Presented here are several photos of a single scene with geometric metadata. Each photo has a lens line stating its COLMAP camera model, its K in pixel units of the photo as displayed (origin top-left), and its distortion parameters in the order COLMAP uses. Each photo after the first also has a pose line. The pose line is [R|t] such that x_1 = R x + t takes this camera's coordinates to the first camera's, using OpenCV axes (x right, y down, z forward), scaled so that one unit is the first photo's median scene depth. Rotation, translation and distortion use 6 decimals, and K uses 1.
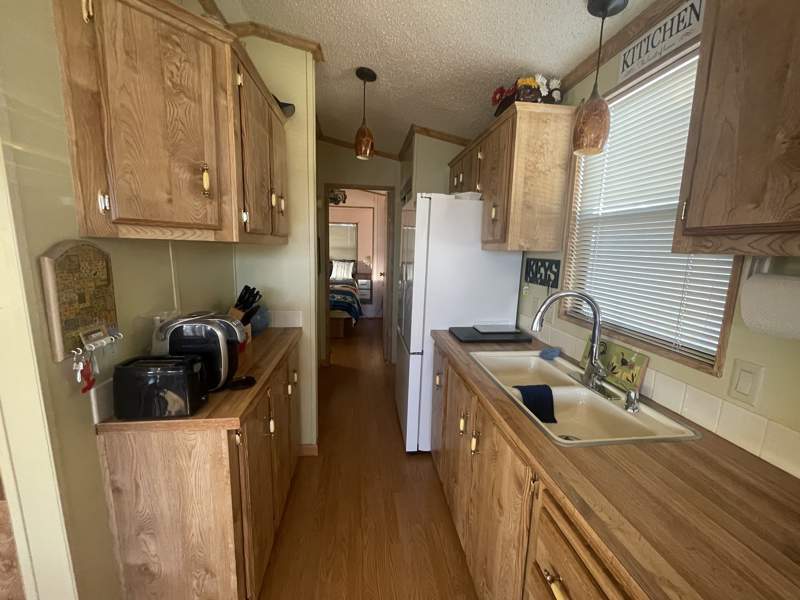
lens RADIAL K [[324.2, 0, 398.7], [0, 324.2, 297.8], [0, 0, 1]] dist [-0.005437, 0.000954]
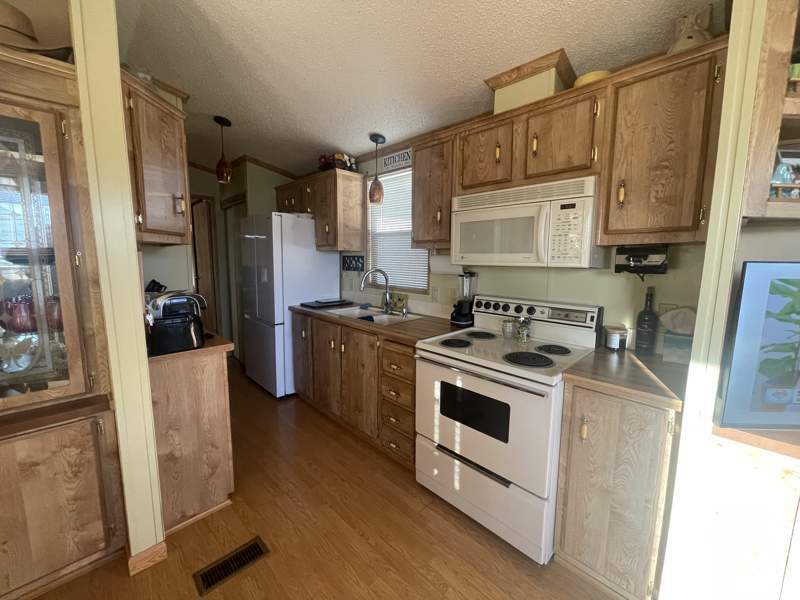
lens RADIAL K [[324.2, 0, 399.0], [0, 324.2, 297.7], [0, 0, 1]] dist [-0.005437, 0.000954]
pose [[0.785079, -0.093832, 0.612247, -0.598979], [0.104461, 0.994358, 0.018445, 0.131417], [-0.610523, 0.049476, 0.790452, -0.680902]]
